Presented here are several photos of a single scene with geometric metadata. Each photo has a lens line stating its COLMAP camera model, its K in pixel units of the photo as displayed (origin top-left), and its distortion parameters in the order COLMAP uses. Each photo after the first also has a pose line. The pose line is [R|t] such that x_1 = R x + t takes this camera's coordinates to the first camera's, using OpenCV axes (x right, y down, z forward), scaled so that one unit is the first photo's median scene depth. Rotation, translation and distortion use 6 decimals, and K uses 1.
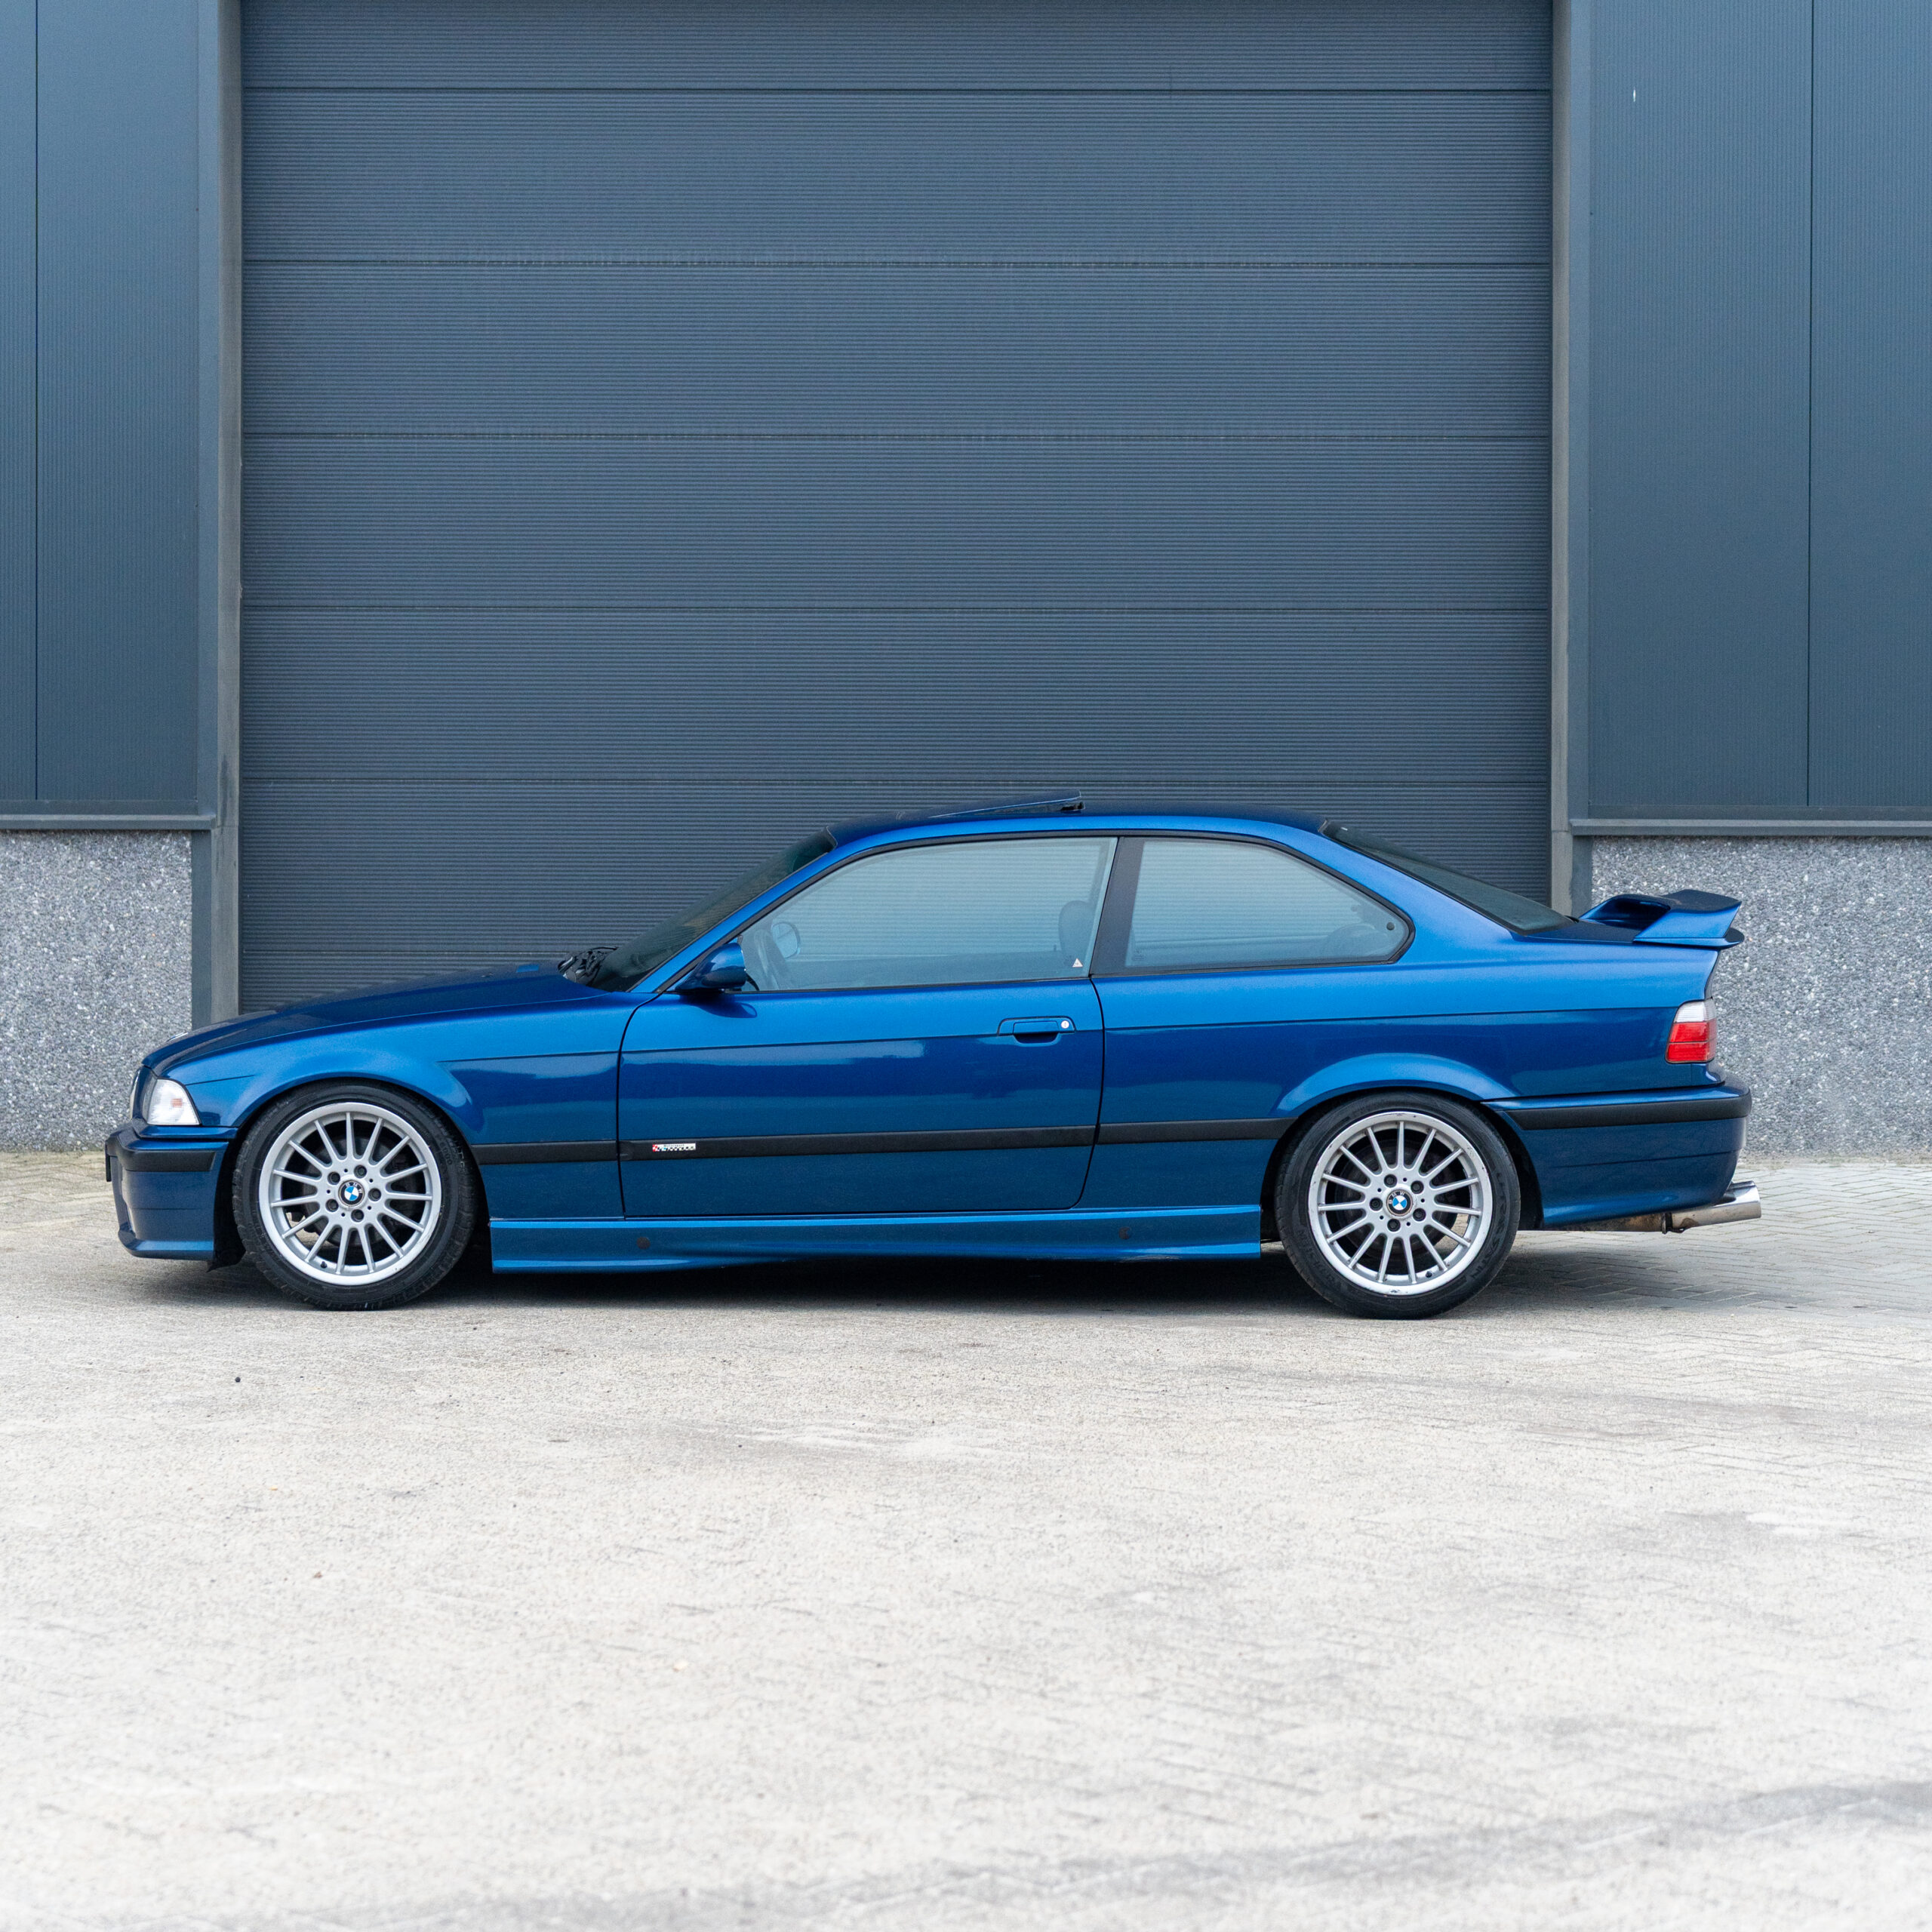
lens RADIAL K [[4484.8, 0, 966.0], [0, 4484.8, 966.0], [0, 0, 1]] dist [-0.015824, 0.095097]
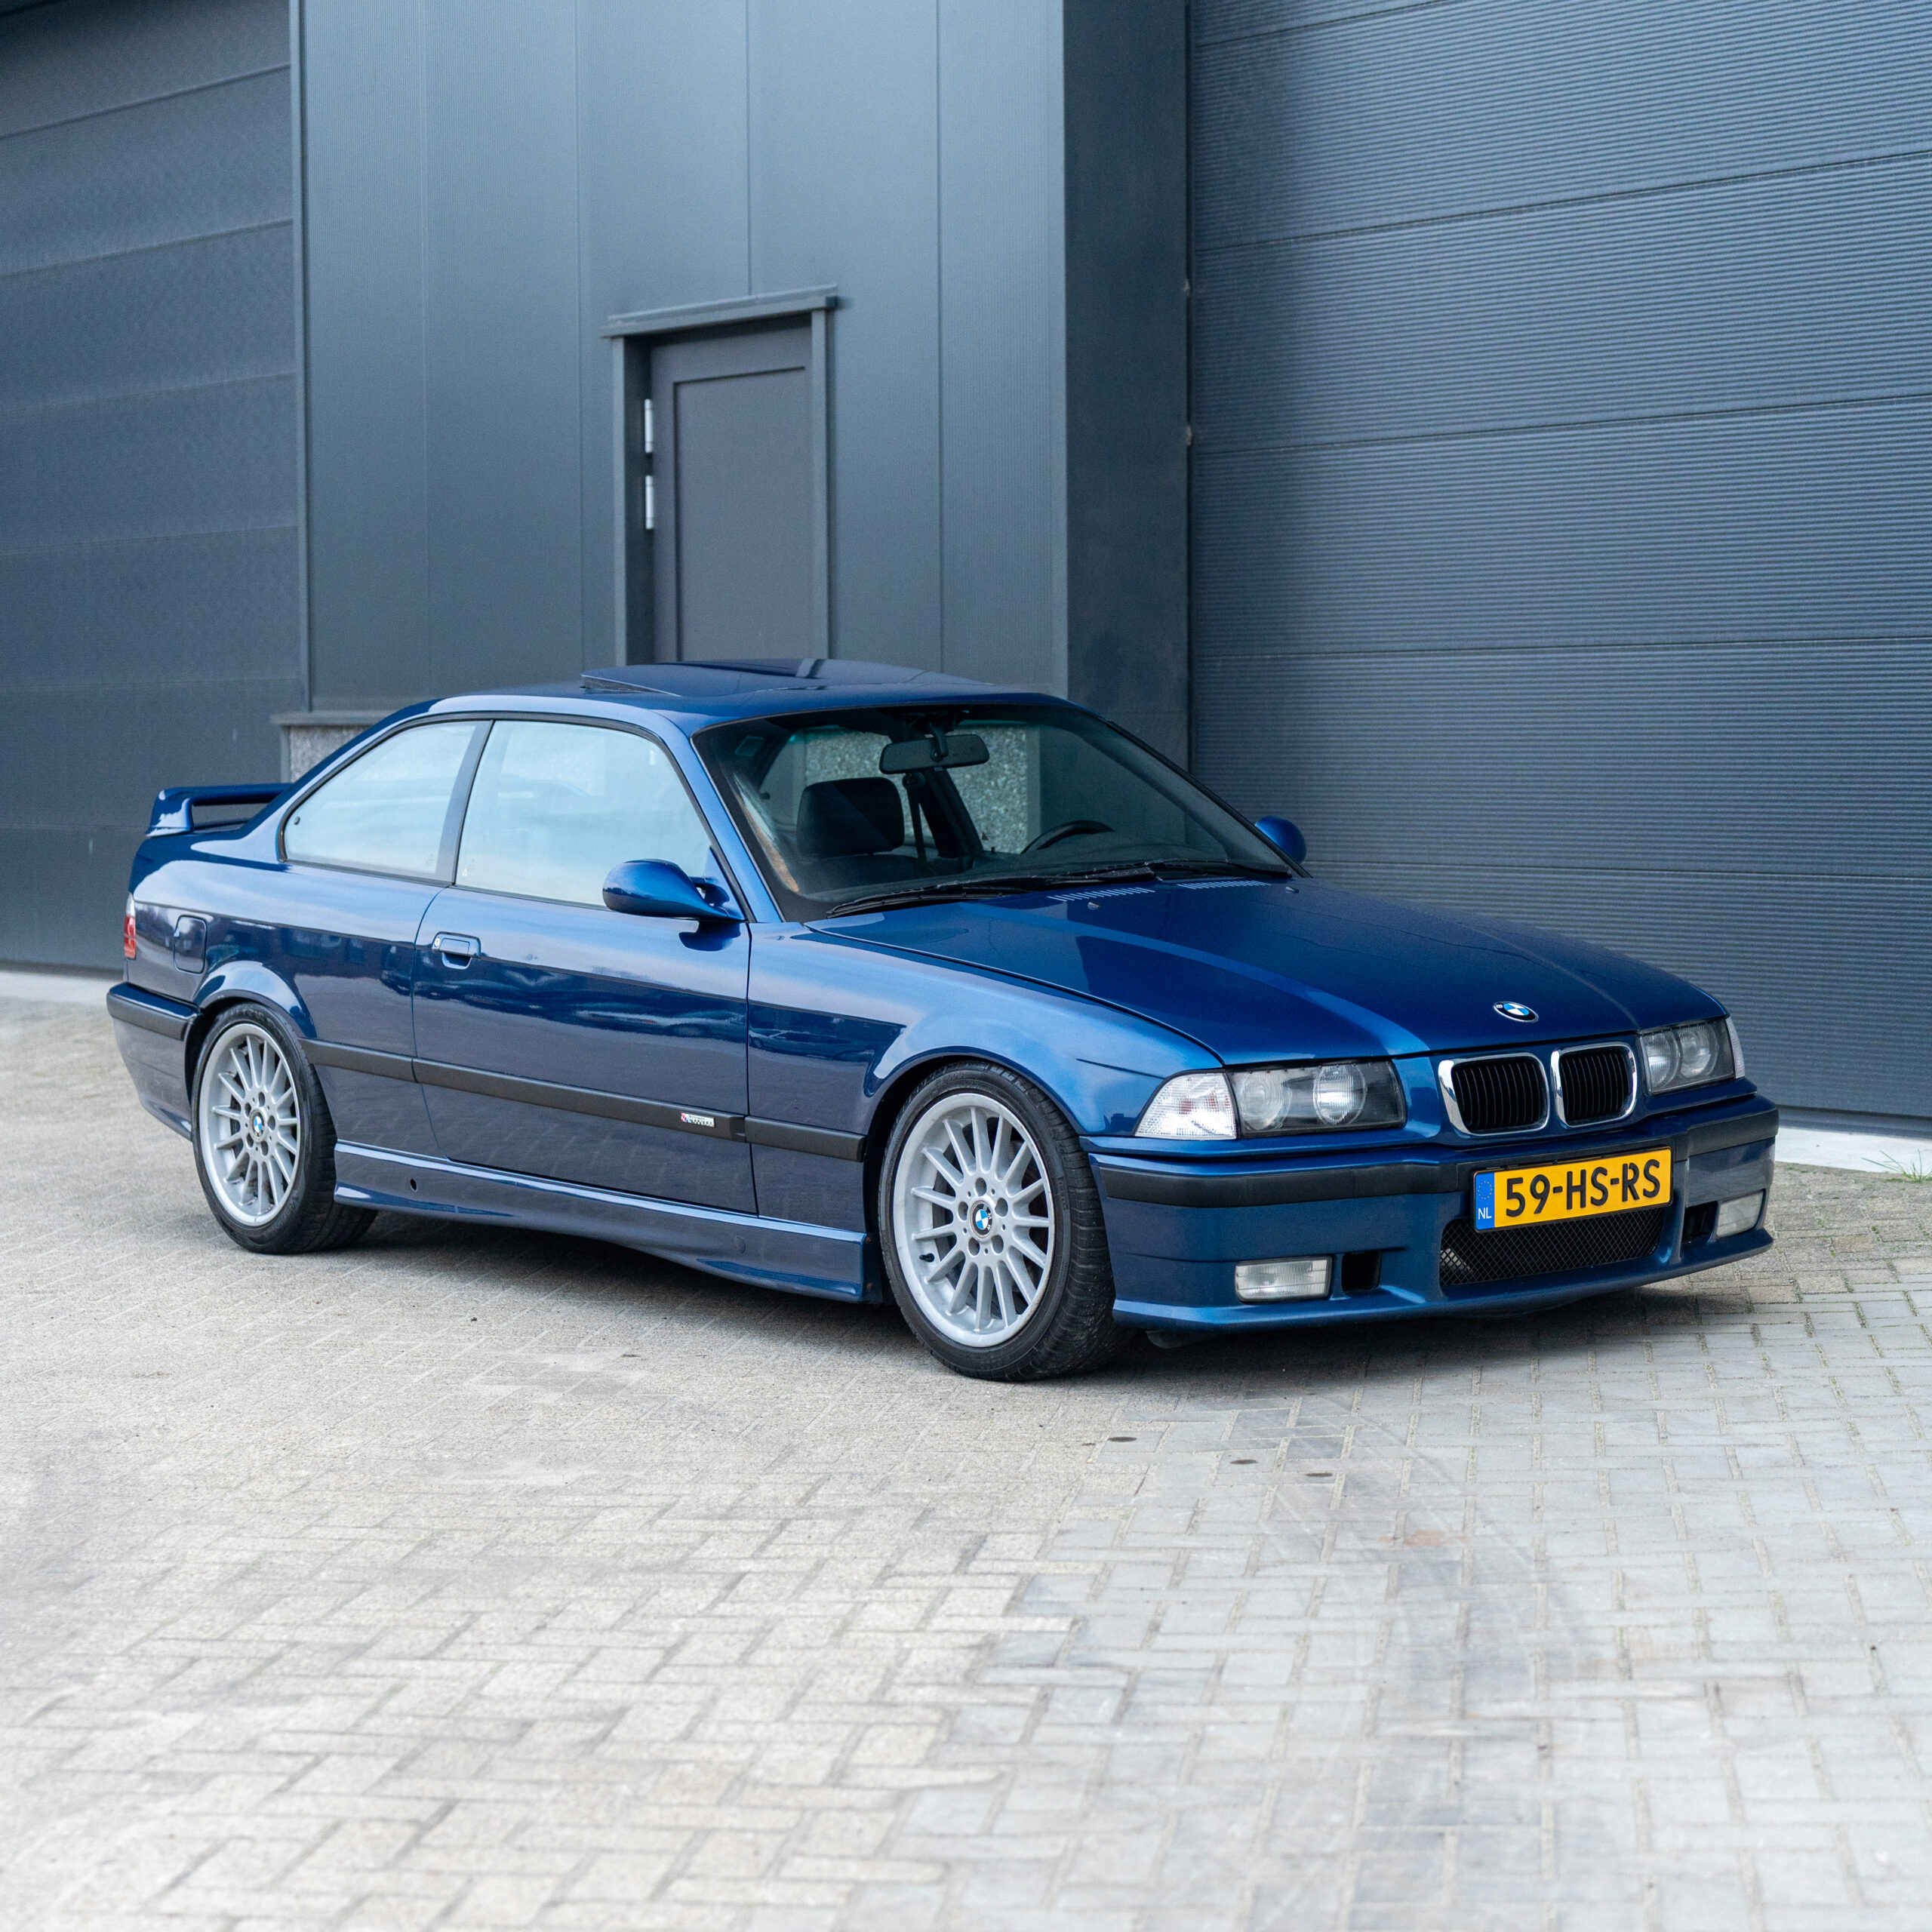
lens RADIAL K [[4484.8, 0, 966.0], [0, 4484.8, 966.0], [0, 0, 1]] dist [-0.015824, 0.095097]
pose [[0.611926, 0.033006, -0.790226, 0.668500], [-0.013028, 0.999414, 0.031656, -0.012689], [0.790808, -0.009076, 0.611998, 0.603087]]
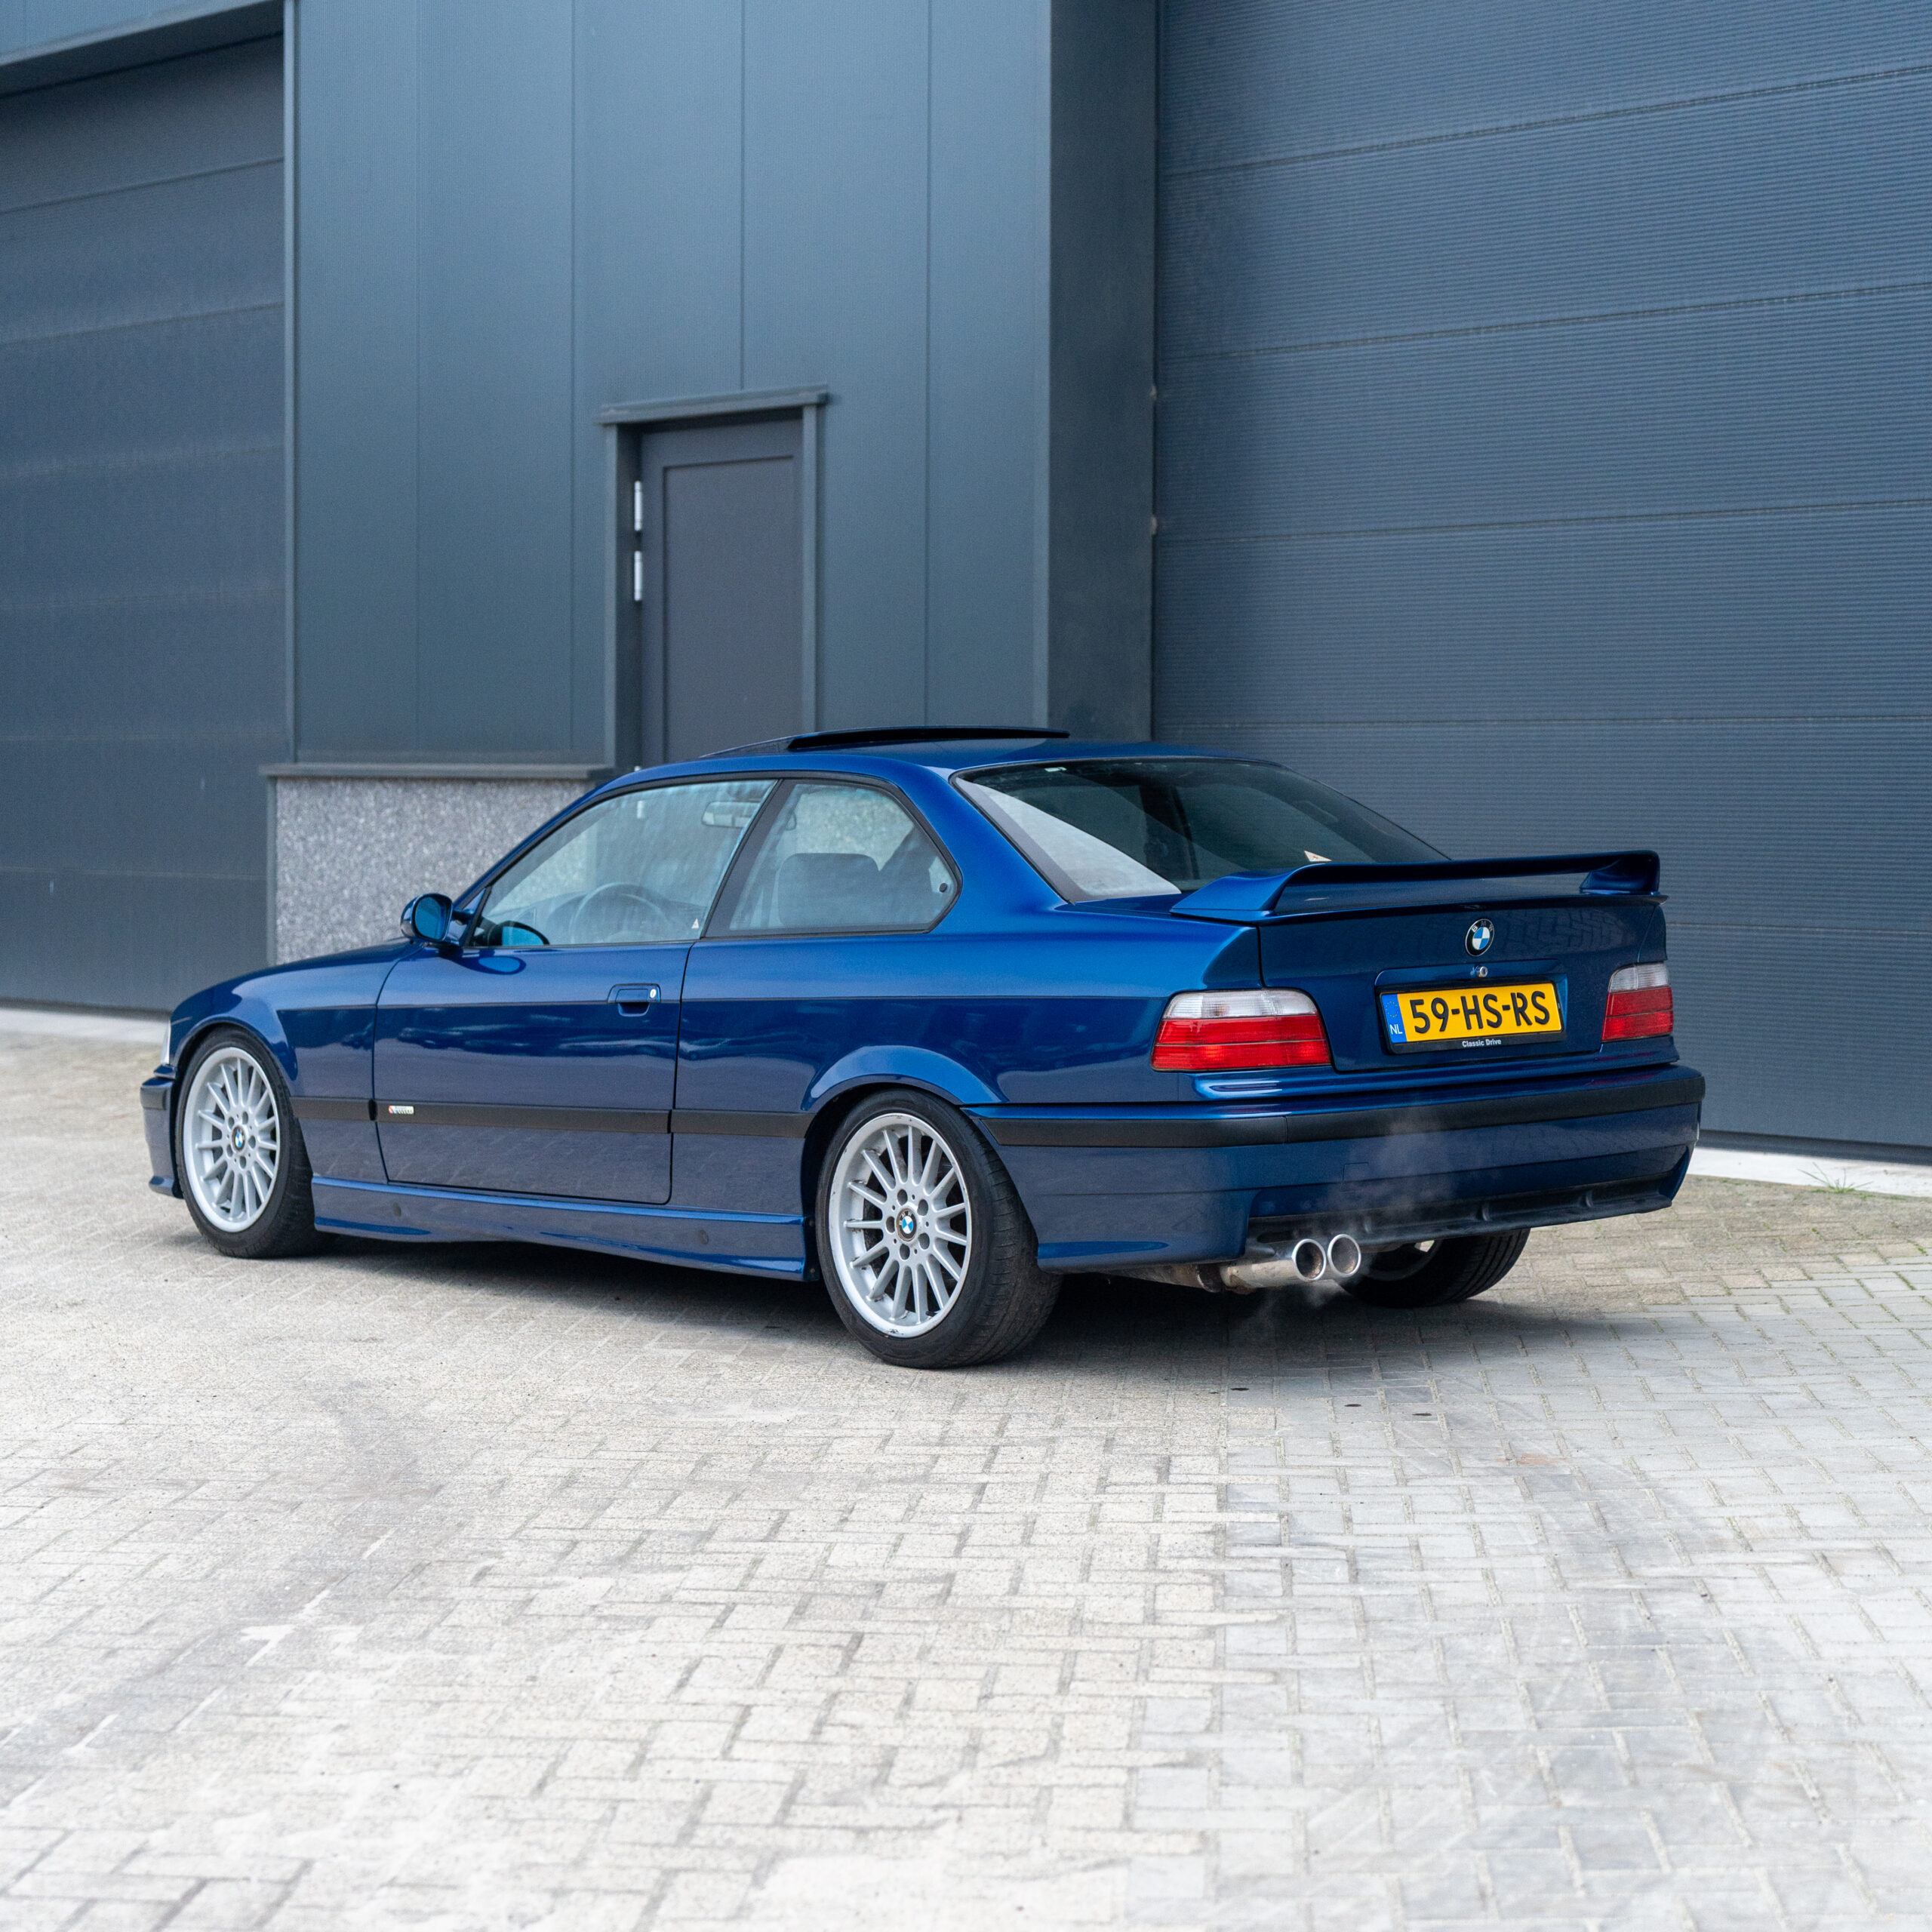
lens RADIAL K [[4484.8, 0, 966.0], [0, 4484.8, 966.0], [0, 0, 1]] dist [-0.015824, 0.095097]
pose [[0.658829, 0.028957, -0.751735, 0.718016], [-0.023977, 0.999560, 0.017490, -0.008792], [0.751910, 0.006501, 0.659233, 0.471504]]
